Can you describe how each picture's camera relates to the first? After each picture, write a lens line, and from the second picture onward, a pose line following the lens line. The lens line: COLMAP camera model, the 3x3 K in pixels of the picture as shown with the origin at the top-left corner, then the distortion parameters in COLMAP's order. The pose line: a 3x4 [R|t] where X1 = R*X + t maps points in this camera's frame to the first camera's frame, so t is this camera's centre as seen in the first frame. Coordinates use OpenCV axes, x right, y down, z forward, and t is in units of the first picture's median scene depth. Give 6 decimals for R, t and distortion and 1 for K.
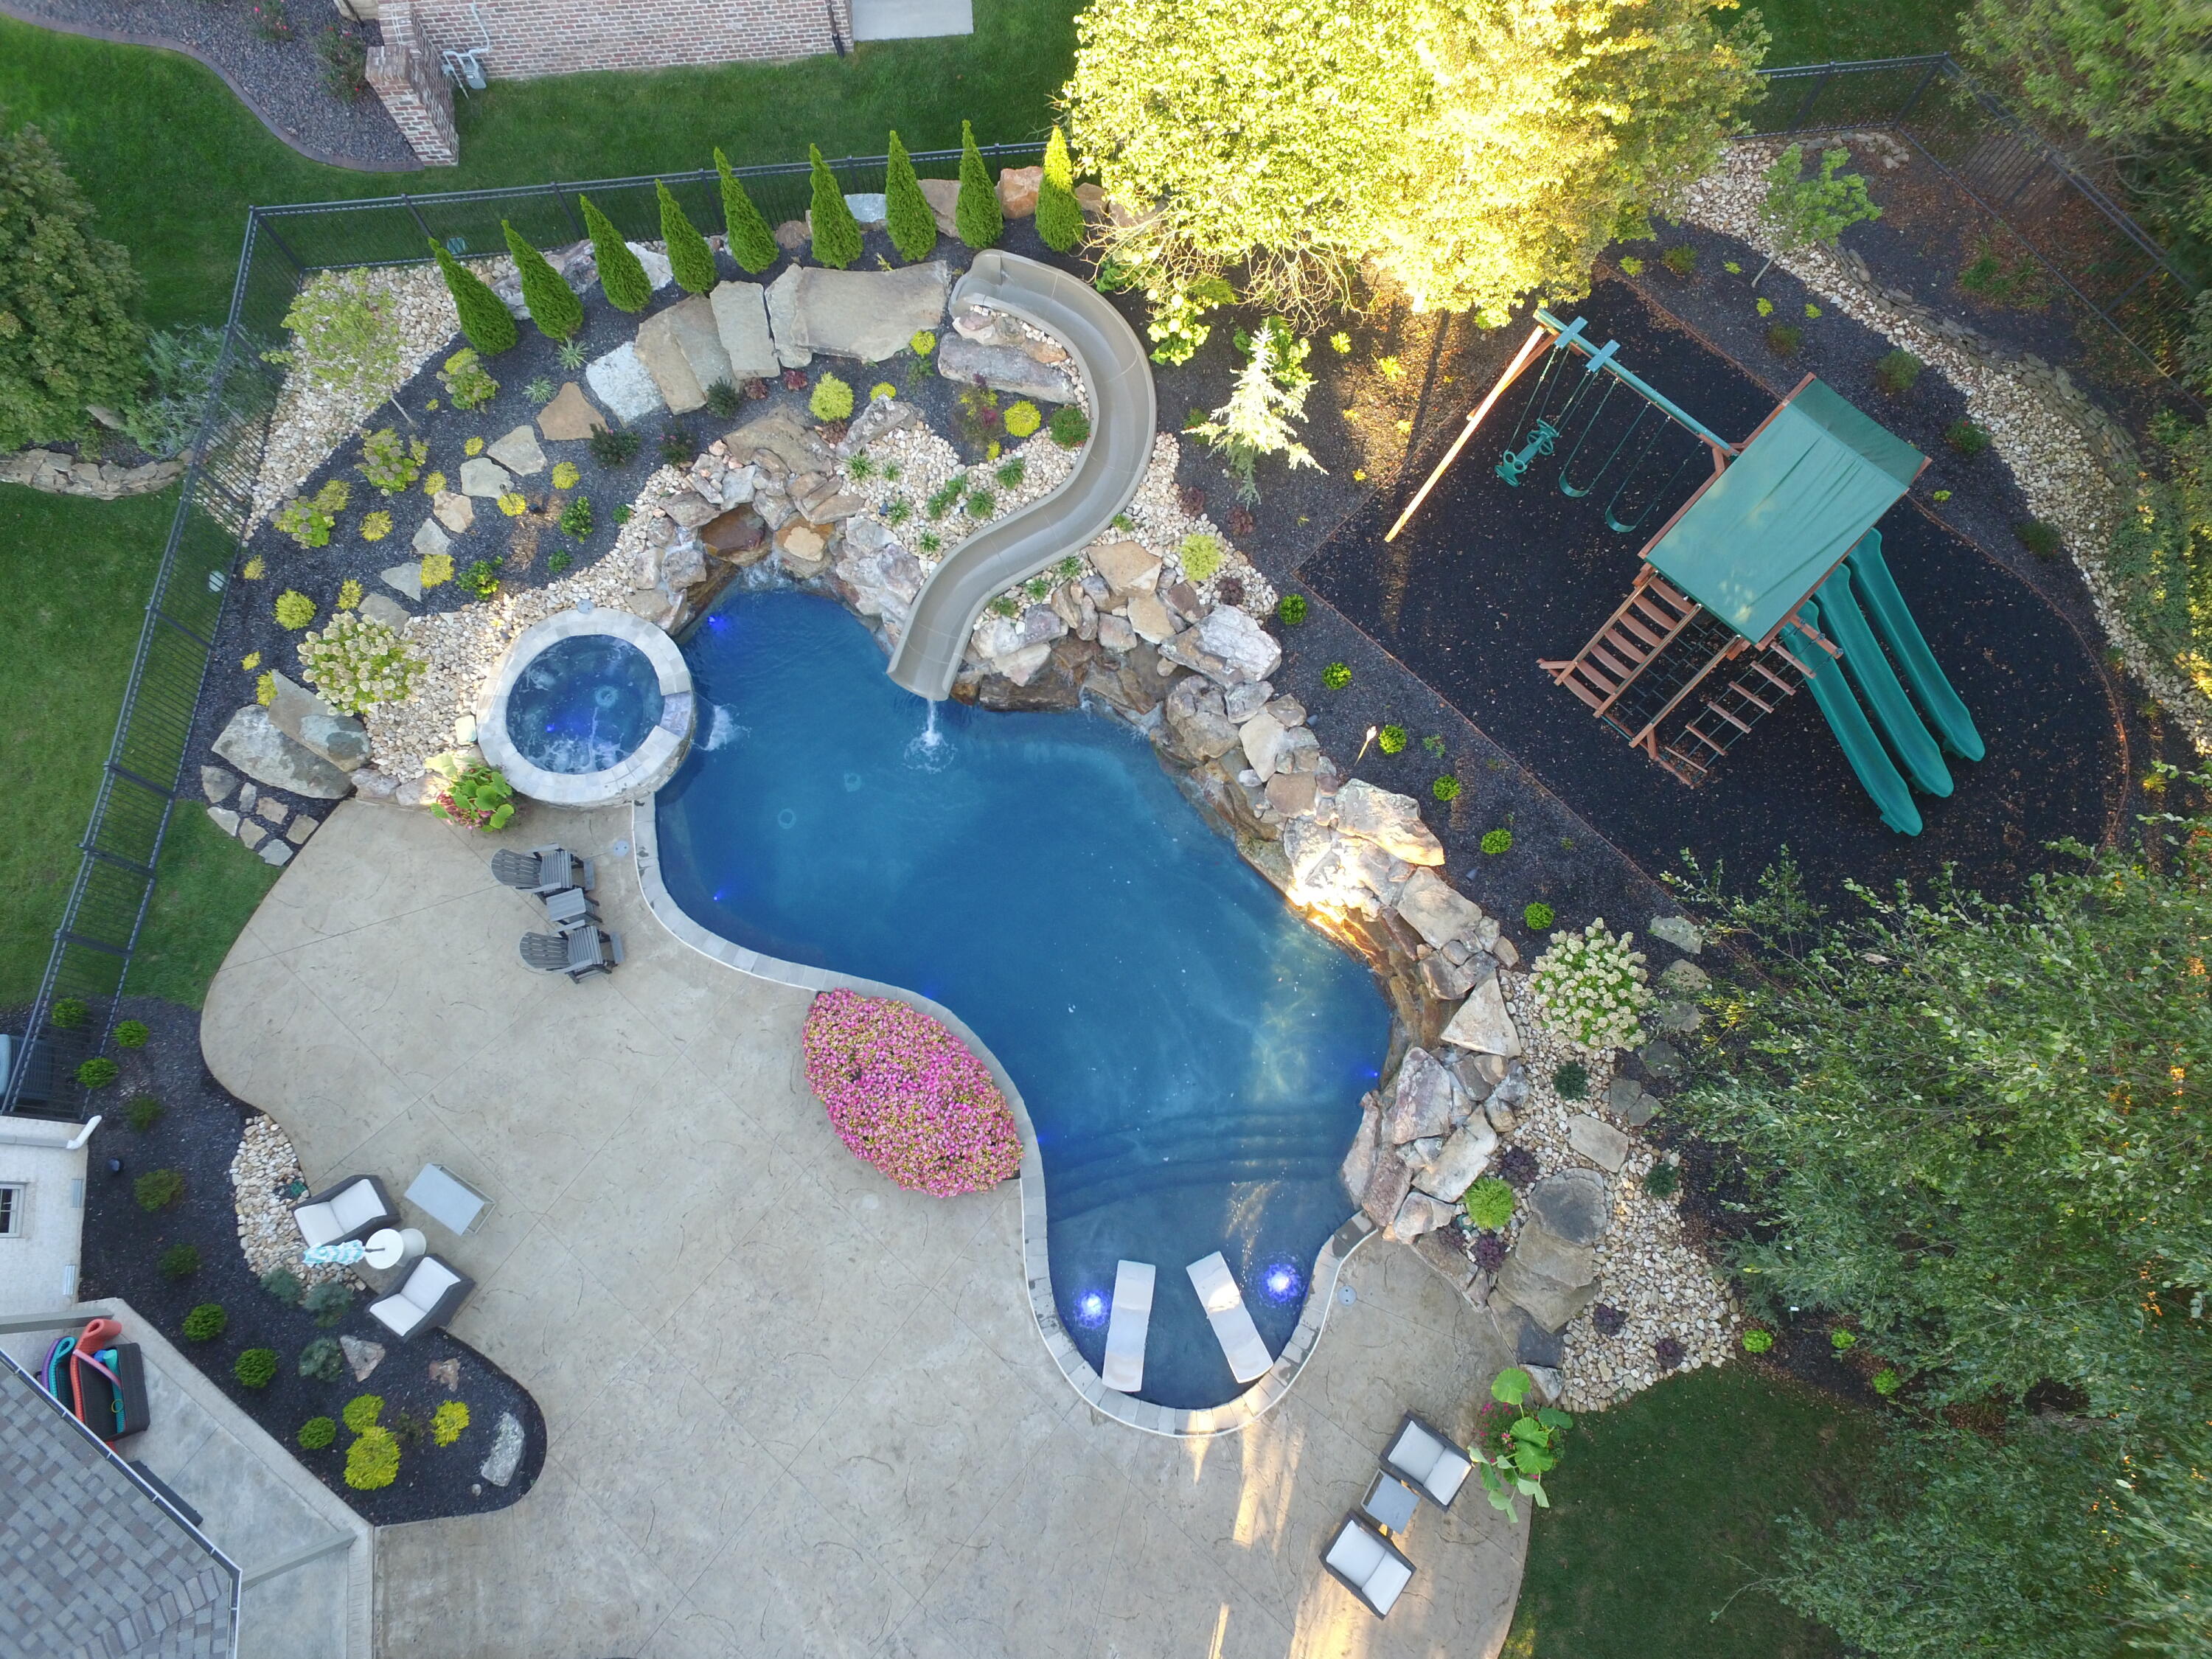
lens RADIAL K [[1290.1, 0, 1102.4], [0, 1290.1, 831.1], [0, 0, 1]] dist [-0.008926, 0.013566]
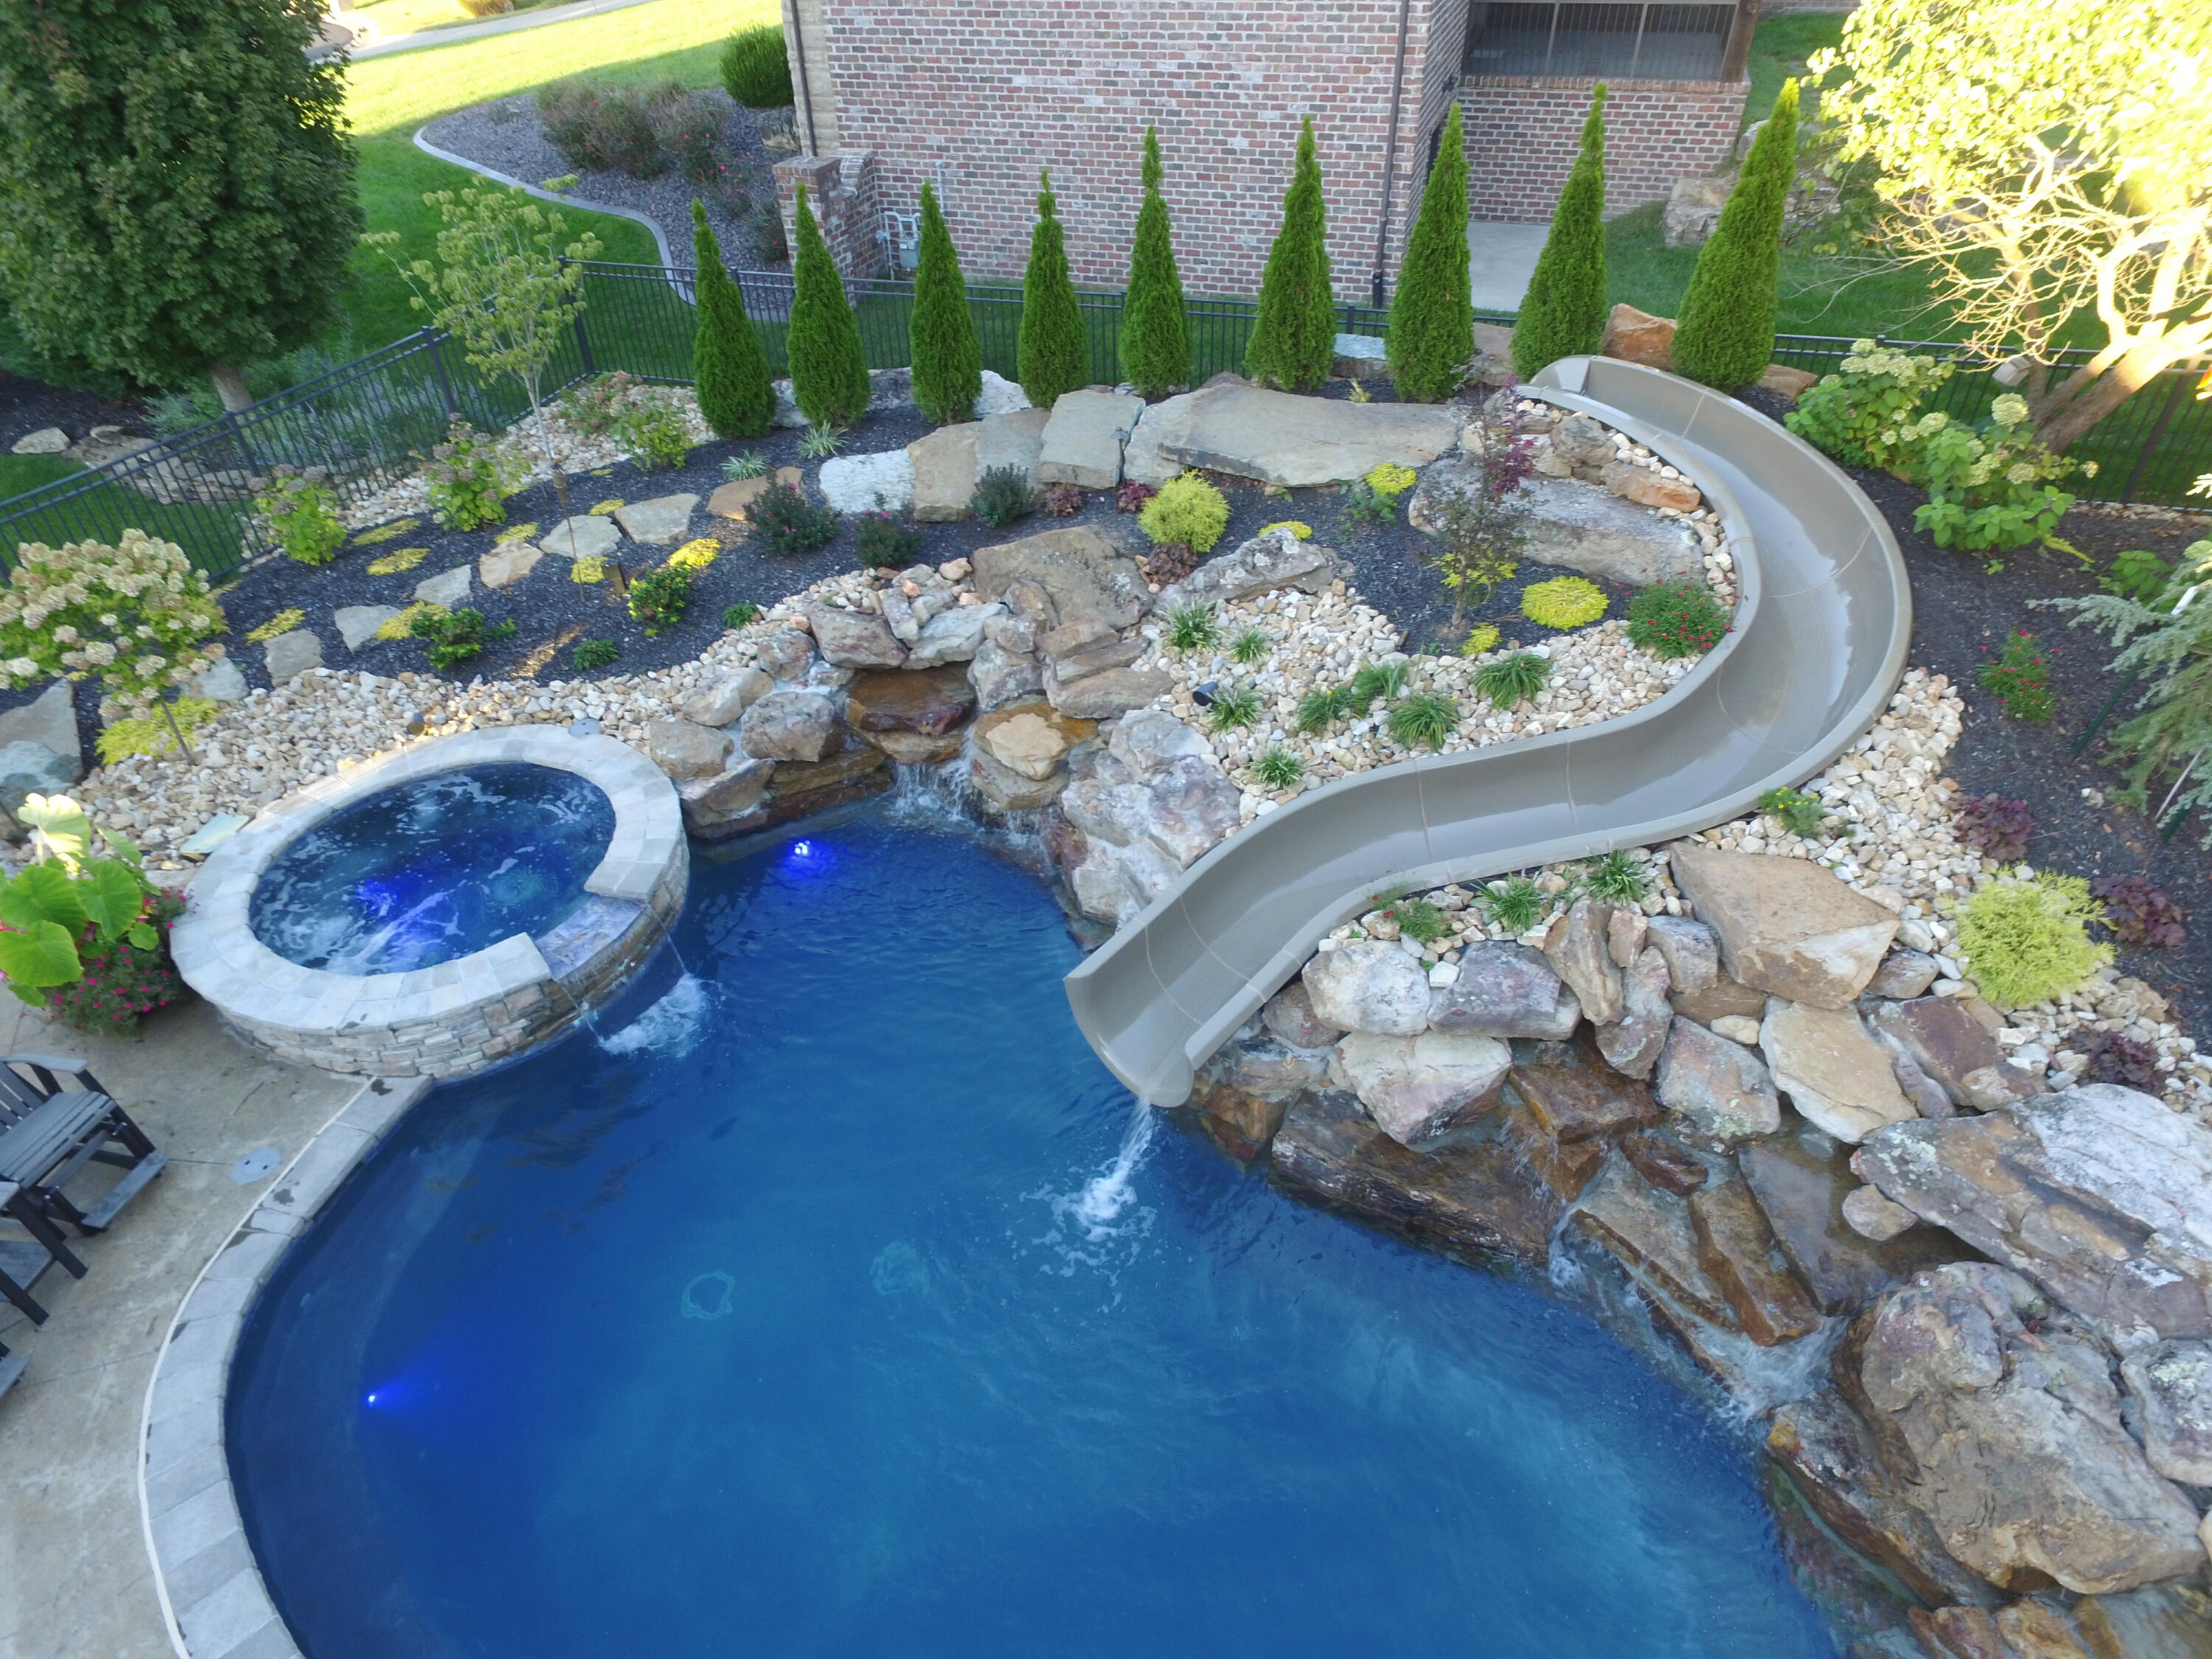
lens RADIAL K [[1290.1, 0, 1103.8], [0, 1290.1, 828.6], [0, 0, 1]] dist [-0.008926, 0.013566]
pose [[0.909764, 0.235363, -0.341956, -0.035902], [-0.385984, 0.782786, -0.488121, 0.024360], [0.152793, 0.576064, 0.802997, 0.662804]]
